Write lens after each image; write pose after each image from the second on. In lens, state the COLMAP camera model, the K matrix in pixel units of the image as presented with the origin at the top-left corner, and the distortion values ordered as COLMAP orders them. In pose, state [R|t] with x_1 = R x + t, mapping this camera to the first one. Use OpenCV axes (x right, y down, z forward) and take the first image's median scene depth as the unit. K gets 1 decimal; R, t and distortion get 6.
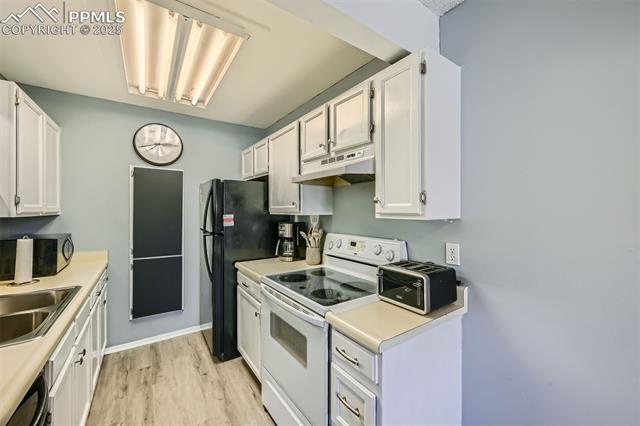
lens RADIAL K [[252.3, 0, 323.3], [0, 252.3, 210.7], [0, 0, 1]] dist [-0.003832, 0.000788]
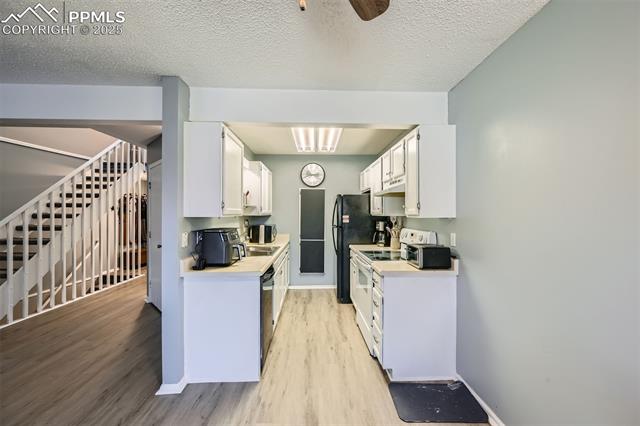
lens RADIAL K [[252.3, 0, 323.1], [0, 252.3, 214.4], [0, 0, 1]] dist [-0.003832, 0.000788]
pose [[0.837237, 0.003047, -0.546832, 0.420444], [-0.001668, 0.999994, 0.003018, 0.003715], [0.546838, -0.001615, 0.837237, -0.485614]]
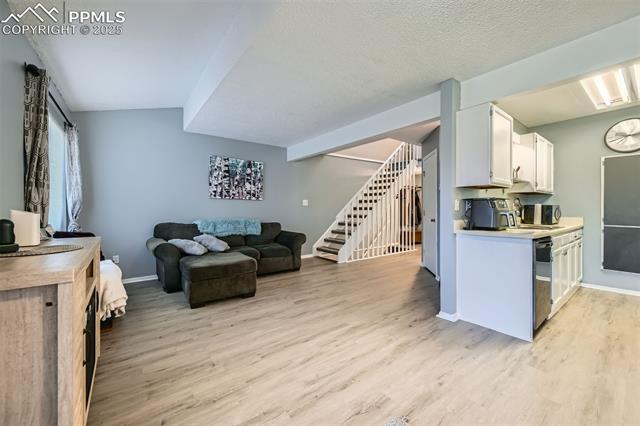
lens RADIAL K [[252.3, 0, 320.0], [0, 252.3, 210.4], [0, 0, 1]] dist [-0.003832, 0.000788]
pose [[0.030649, 0.002471, -0.999527, 0.633869], [0.000709, 0.999997, 0.002494, 0.120580], [0.999530, -0.000785, 0.030647, -0.656927]]
